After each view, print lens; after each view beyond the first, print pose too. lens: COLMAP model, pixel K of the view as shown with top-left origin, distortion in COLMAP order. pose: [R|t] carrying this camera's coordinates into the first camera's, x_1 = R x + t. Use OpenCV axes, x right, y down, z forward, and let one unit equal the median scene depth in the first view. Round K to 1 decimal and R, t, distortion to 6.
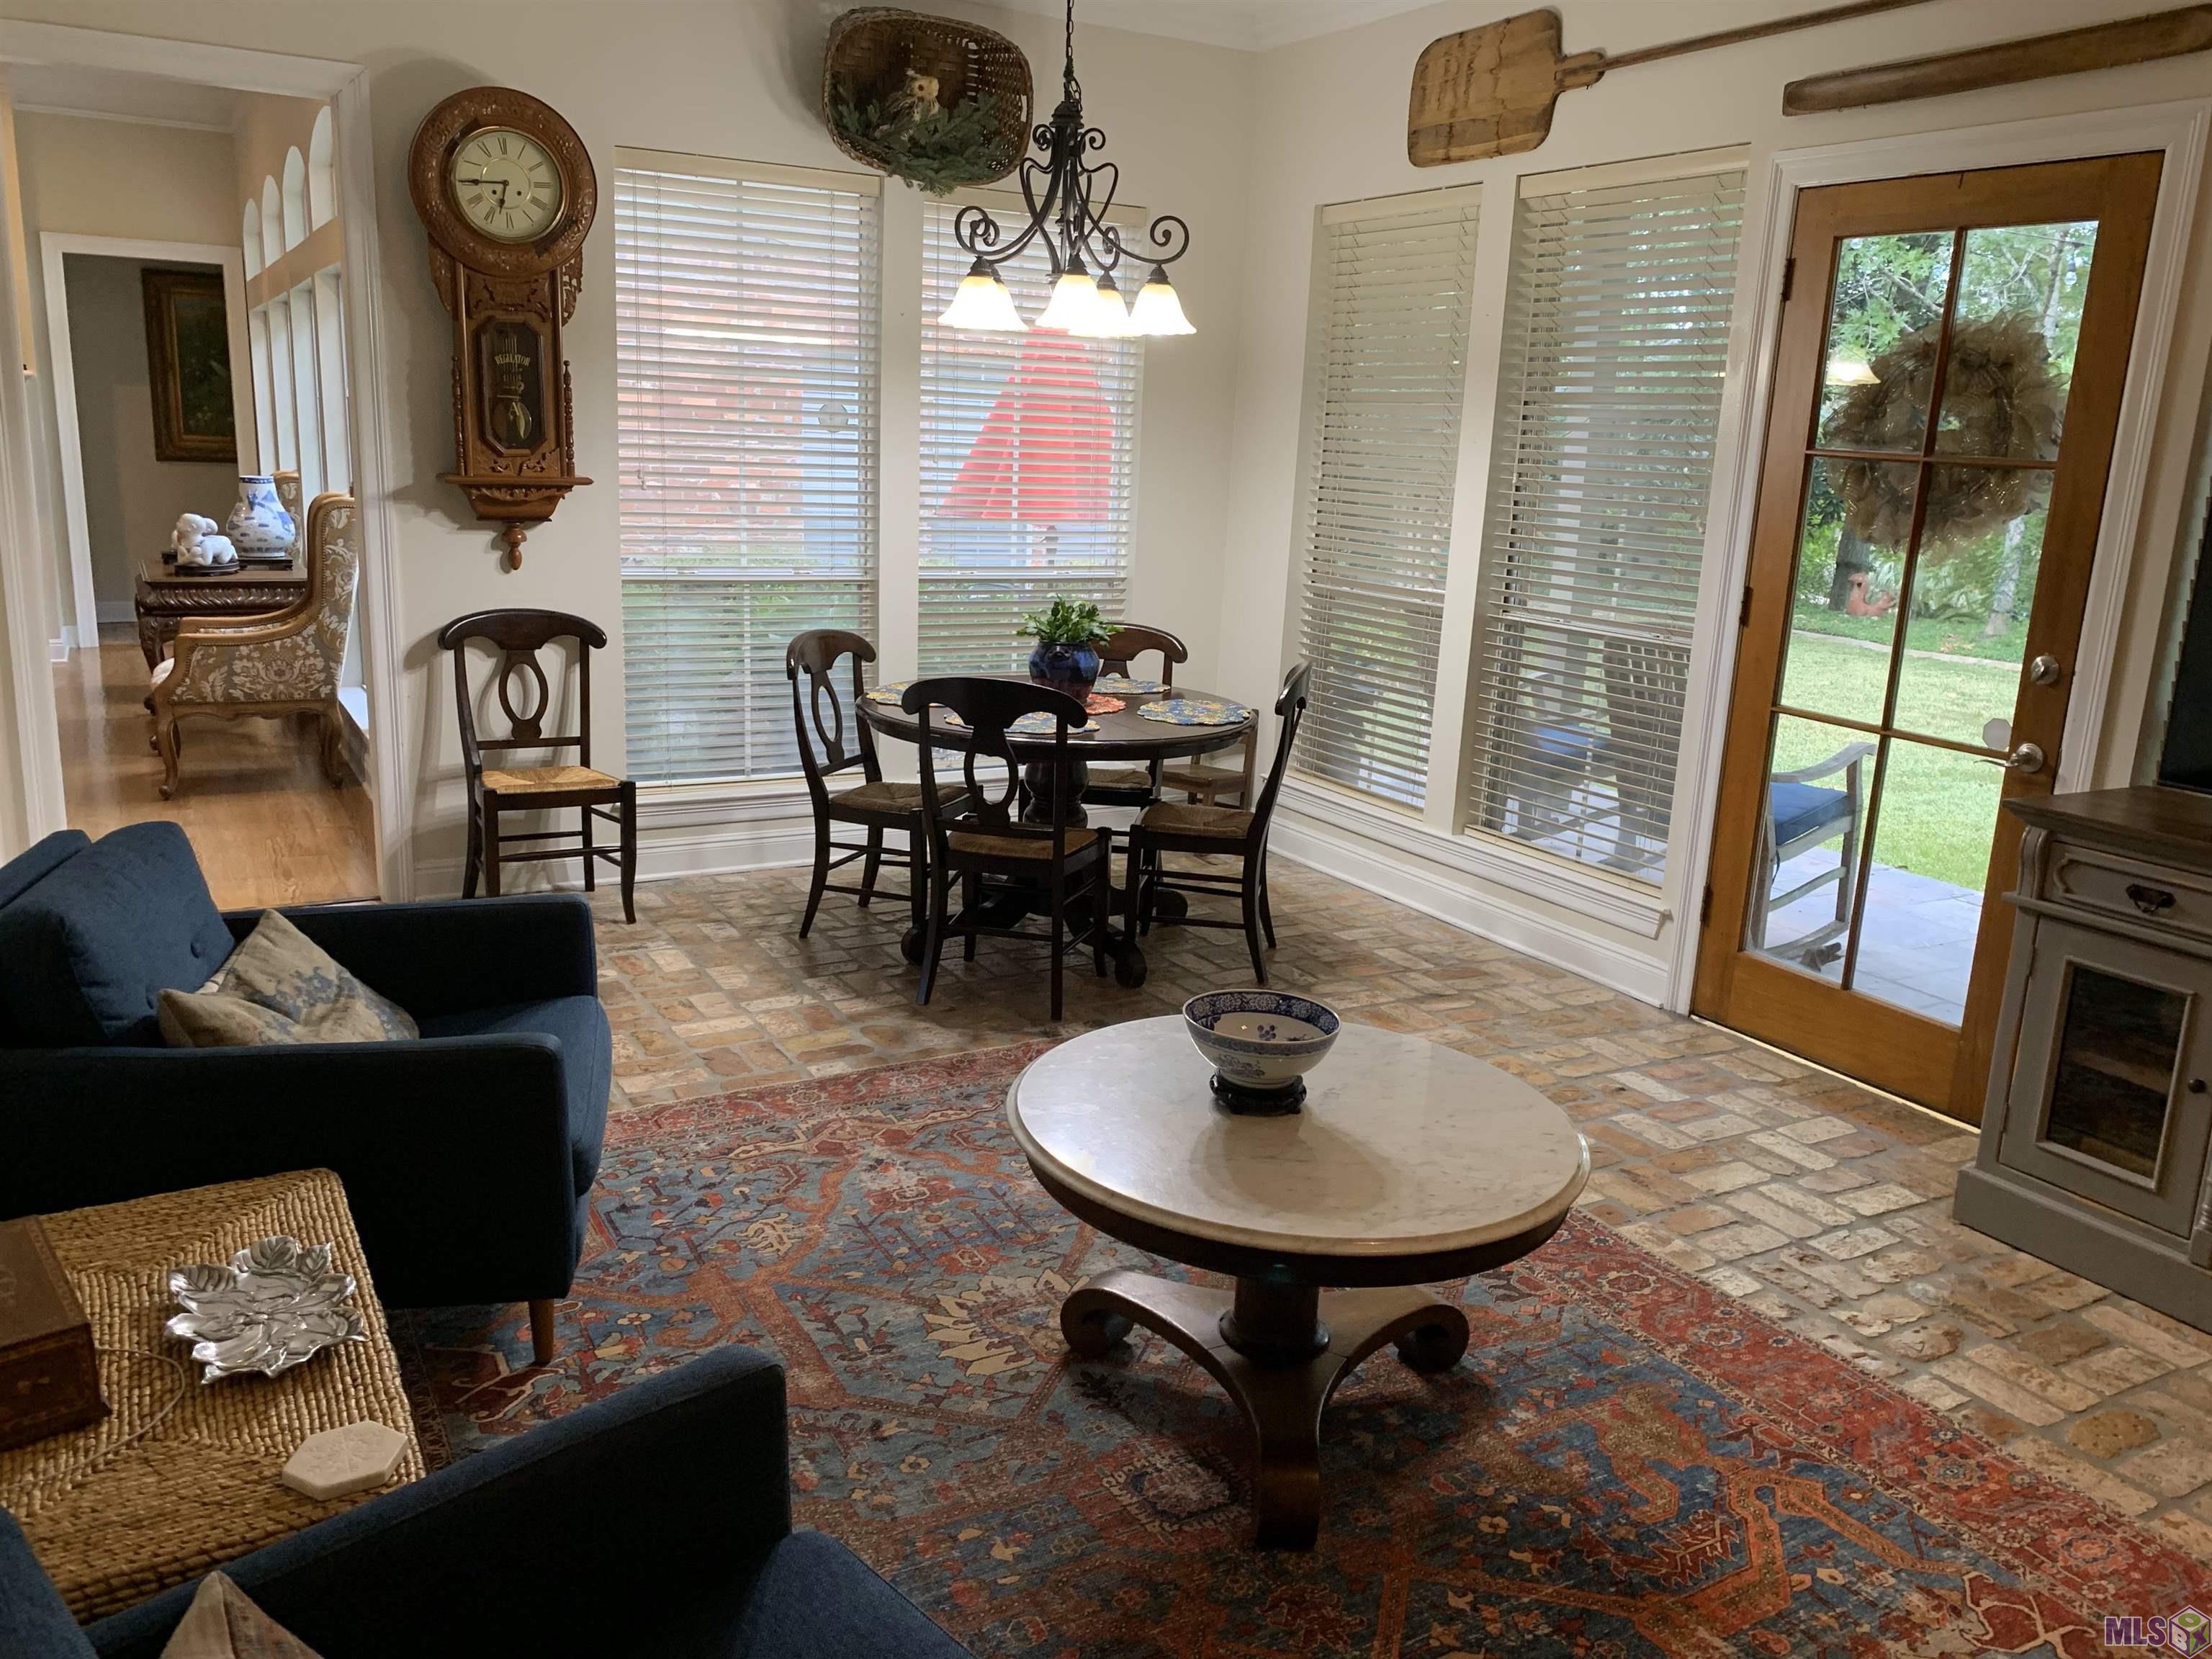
lens RADIAL K [[1686.0, 0, 1116.8], [0, 1686.0, 815.8], [0, 0, 1]] dist [0.011643, -0.004669]
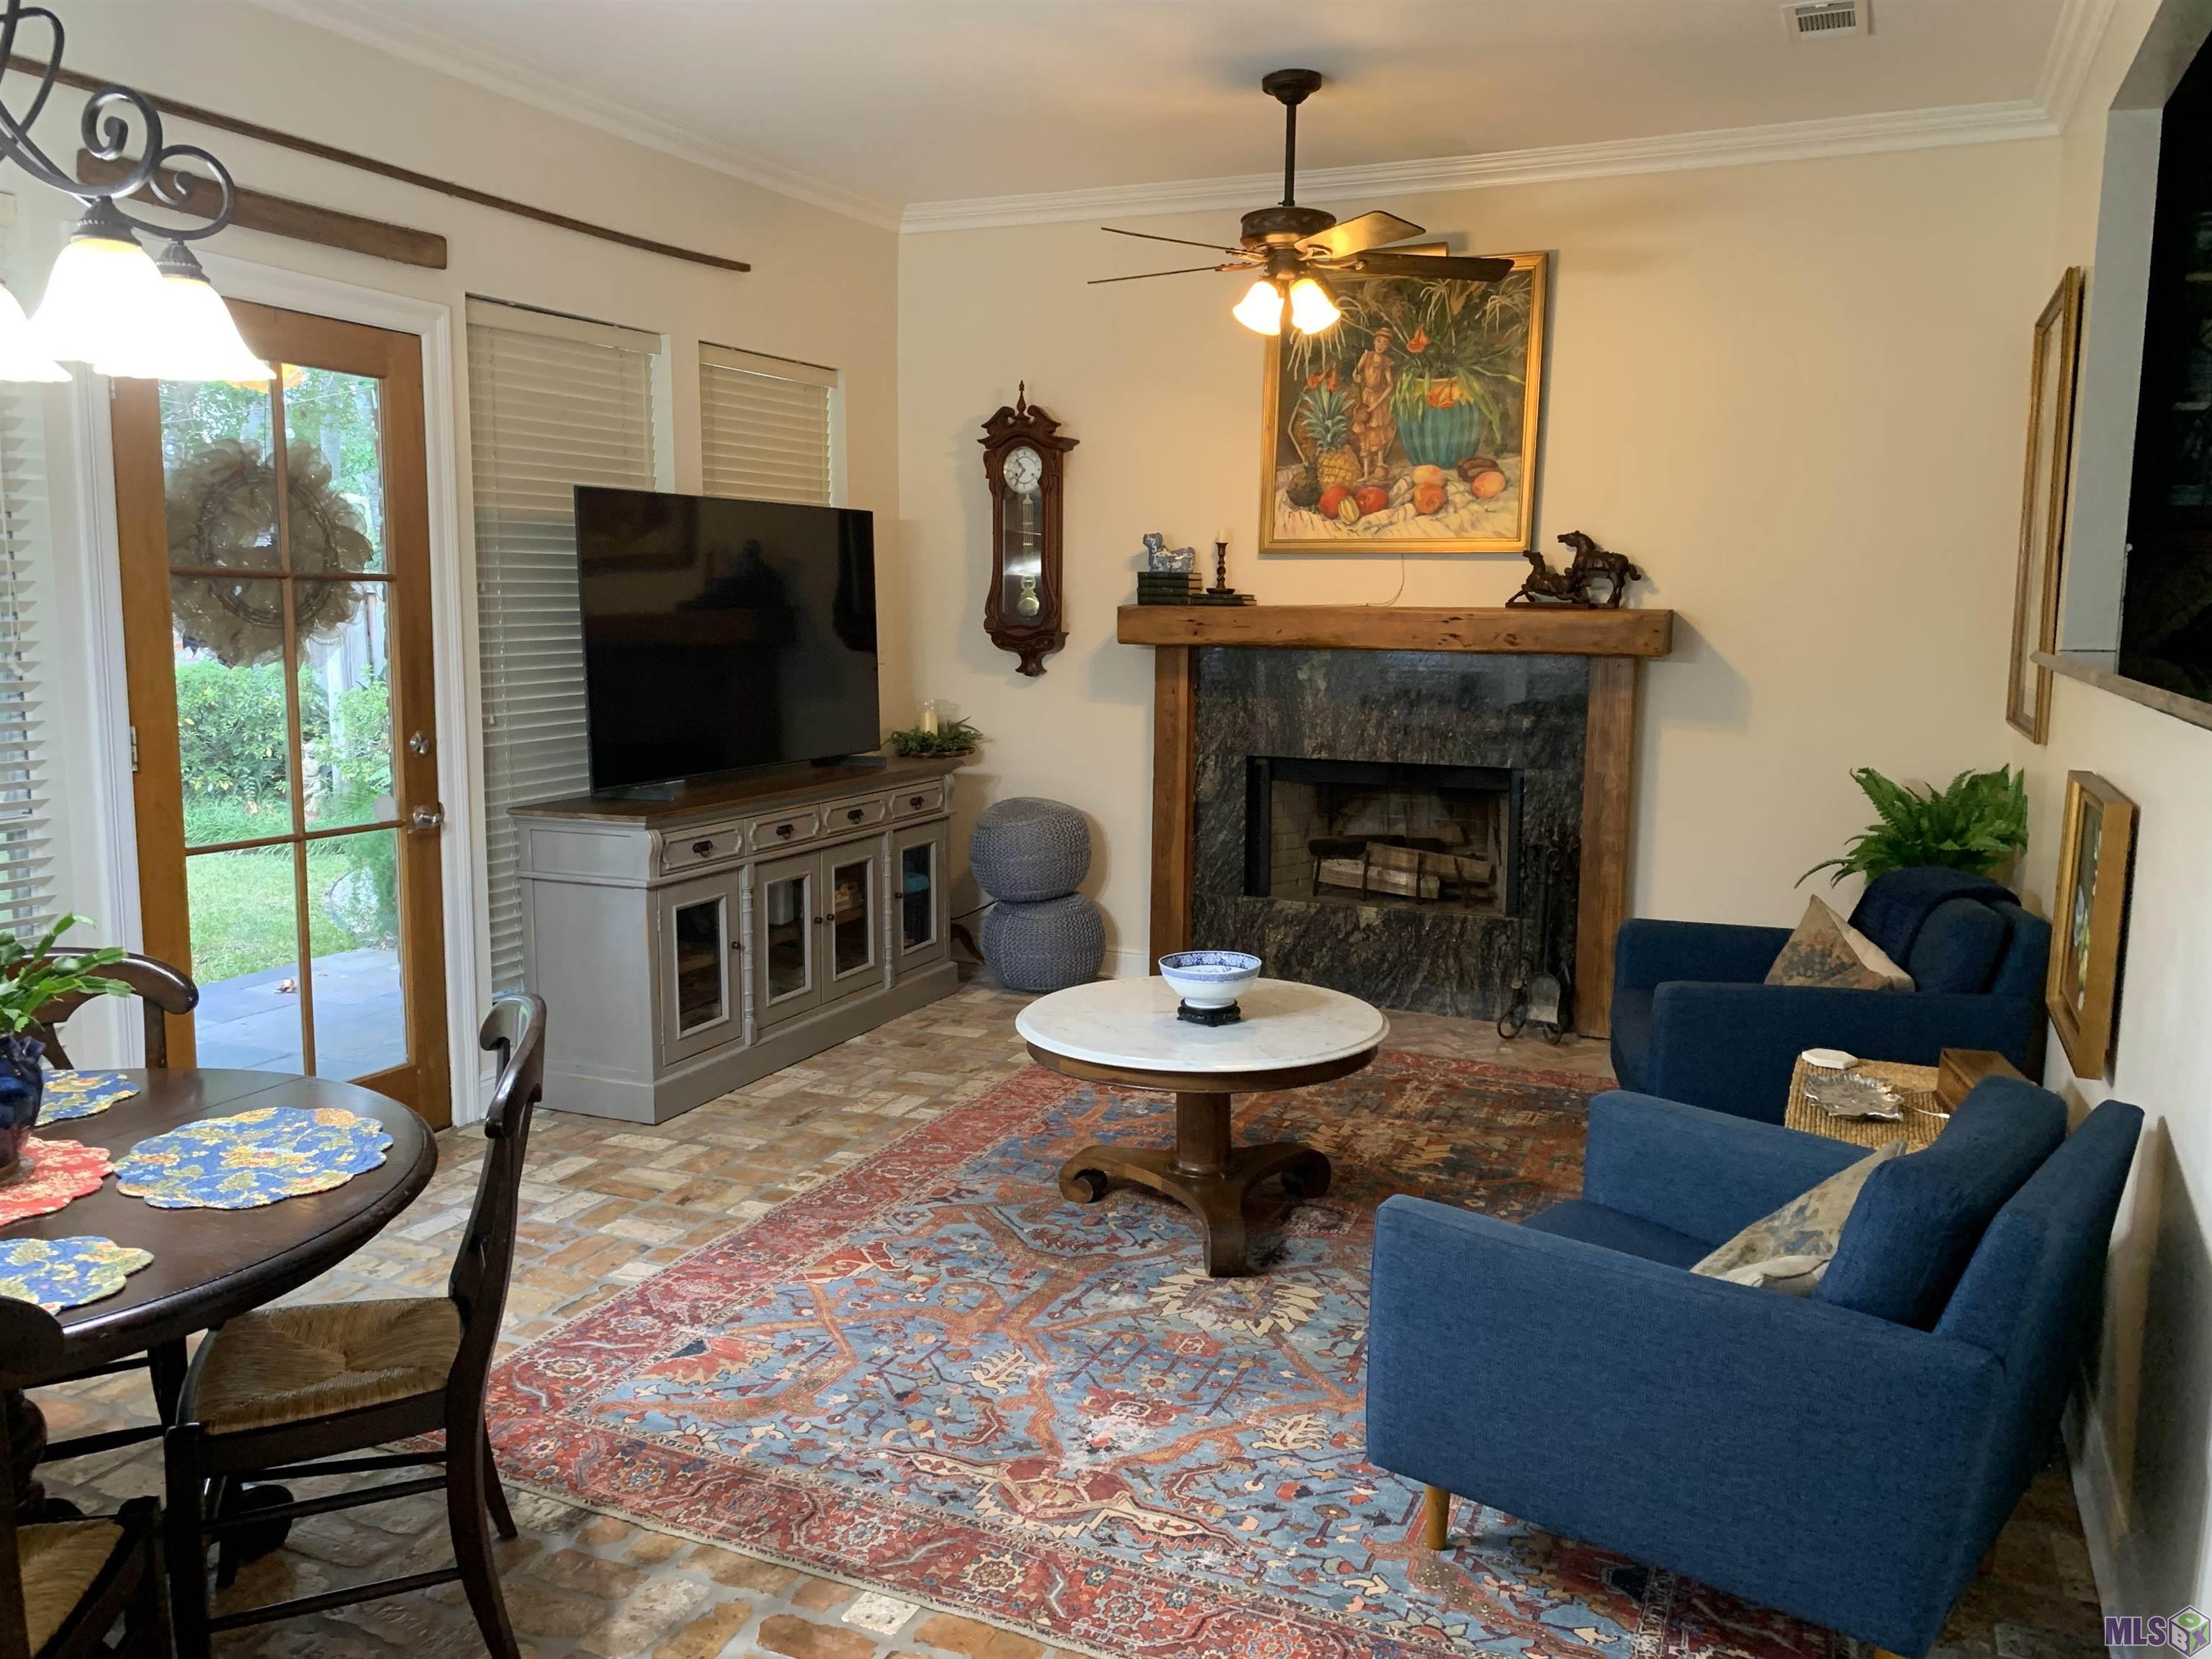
lens RADIAL K [[1686.0, 0, 1122.8], [0, 1686.0, 822.8], [0, 0, 1]] dist [0.011643, -0.004669]
pose [[-0.589640, -0.157320, 0.792197, -0.865623], [0.151826, 0.941770, 0.300030, -0.385821], [-0.793268, 0.297186, -0.531420, 1.508395]]
